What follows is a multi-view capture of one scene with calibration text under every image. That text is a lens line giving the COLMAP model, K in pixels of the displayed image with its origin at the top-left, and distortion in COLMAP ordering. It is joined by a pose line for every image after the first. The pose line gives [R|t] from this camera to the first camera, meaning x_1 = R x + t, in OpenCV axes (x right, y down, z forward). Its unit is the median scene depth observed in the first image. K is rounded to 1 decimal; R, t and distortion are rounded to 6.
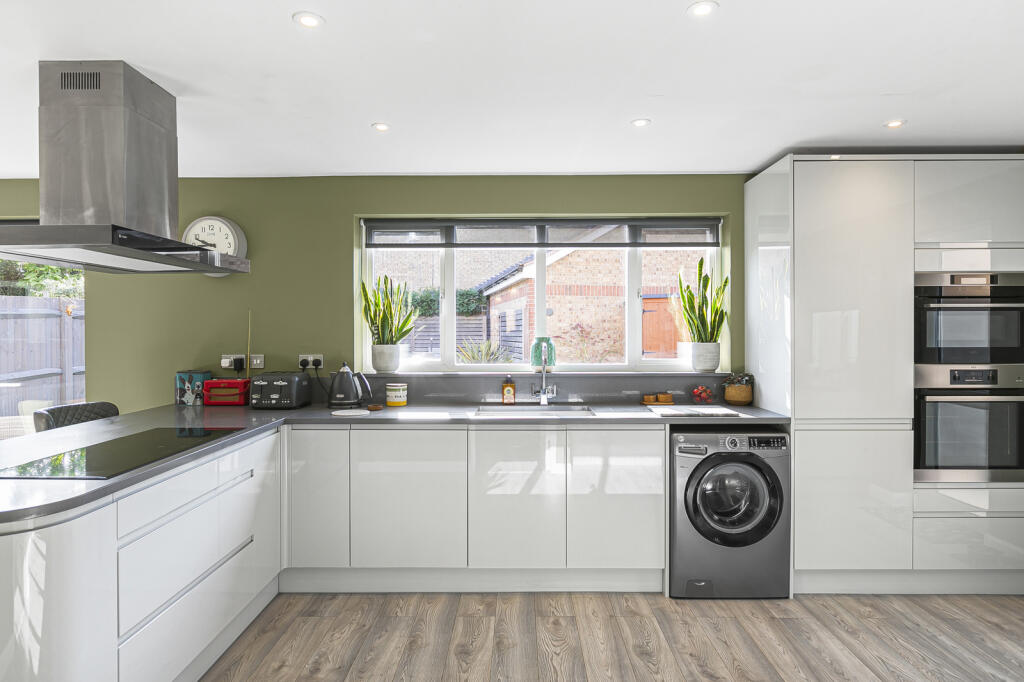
lens RADIAL K [[585.9, 0, 513.0], [0, 585.9, 336.6], [0, 0, 1]] dist [-0.000881, -0.002895]
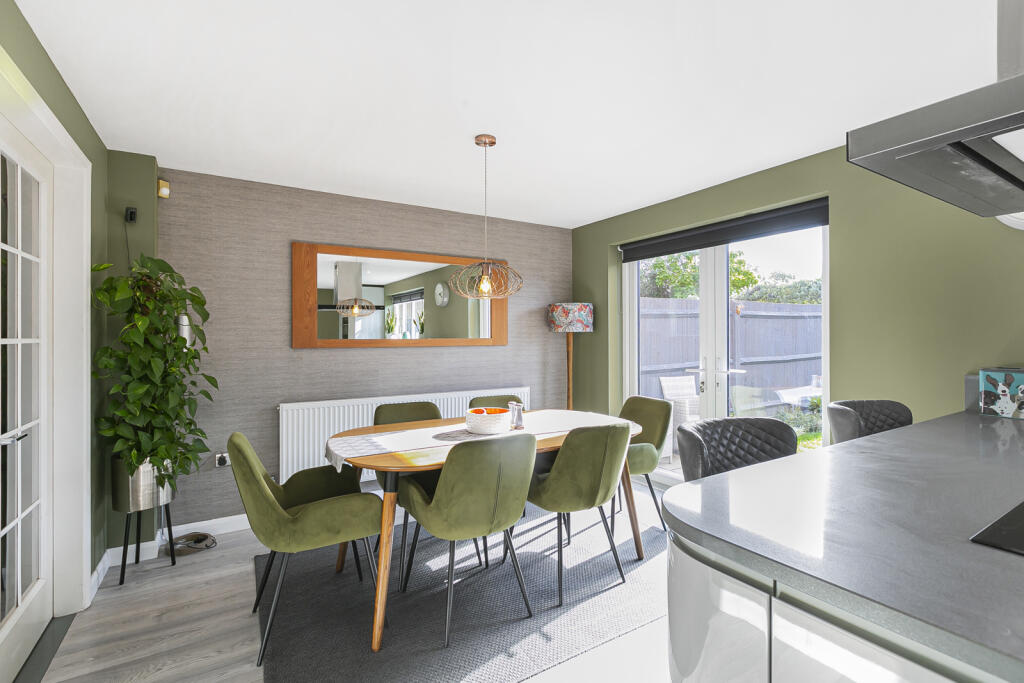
lens RADIAL K [[471.4, 0, 511.6], [0, 471.4, 335.3], [0, 0, 1]] dist [0.007866, 0.000765]
pose [[0.534798, 0.002017, -0.844978, -0.446118], [-0.007919, 0.999965, -0.002626, 0.028646], [0.844943, 0.008096, 0.534795, 0.223974]]
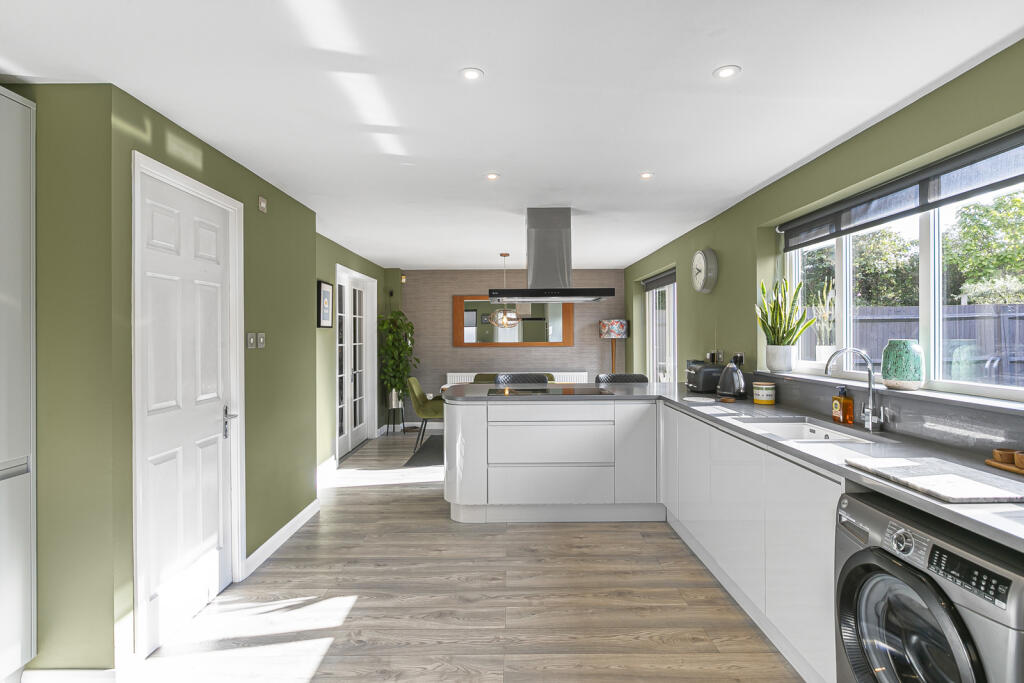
lens RADIAL K [[510.6, 0, 508.1], [0, 510.6, 335.2], [0, 0, 1]] dist [0.005992, -0.001068]
pose [[0.007526, 0.003928, -0.999964, 0.817857], [-0.004204, 0.999984, 0.003896, -0.006555], [0.999963, 0.004175, 0.007543, 0.622634]]
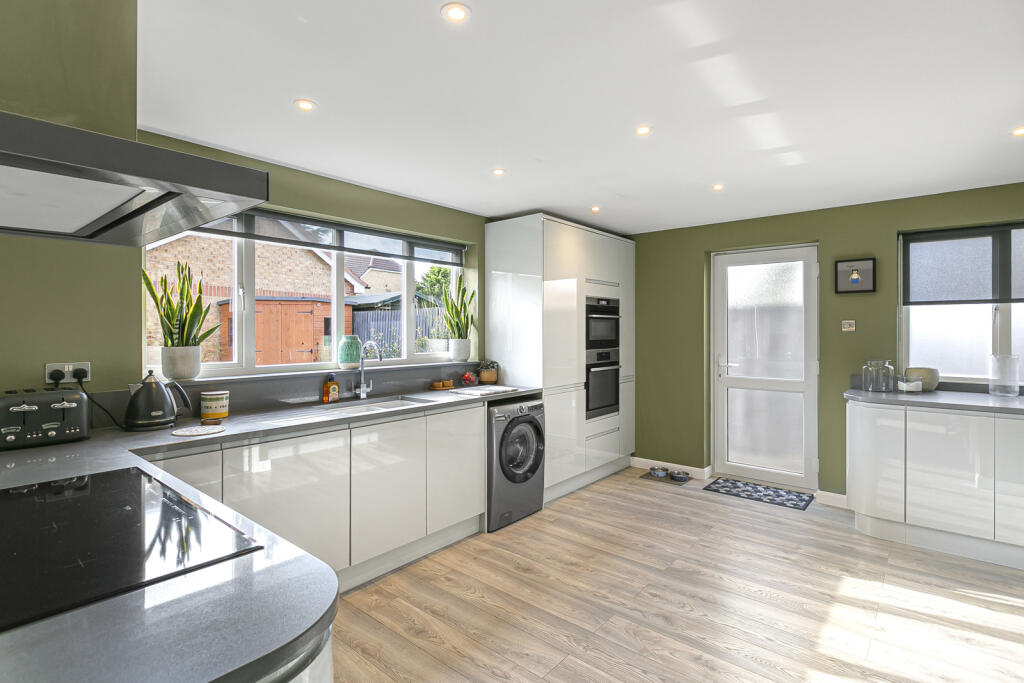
lens RADIAL K [[497.3, 0, 511.6], [0, 497.3, 332.0], [0, 0, 1]] dist [0.000342, 0.001133]
pose [[0.638581, -0.000820, 0.769554, -0.555290], [0.005991, 0.999974, -0.003906, -0.001286], [-0.769531, 0.007105, 0.638570, 0.239963]]
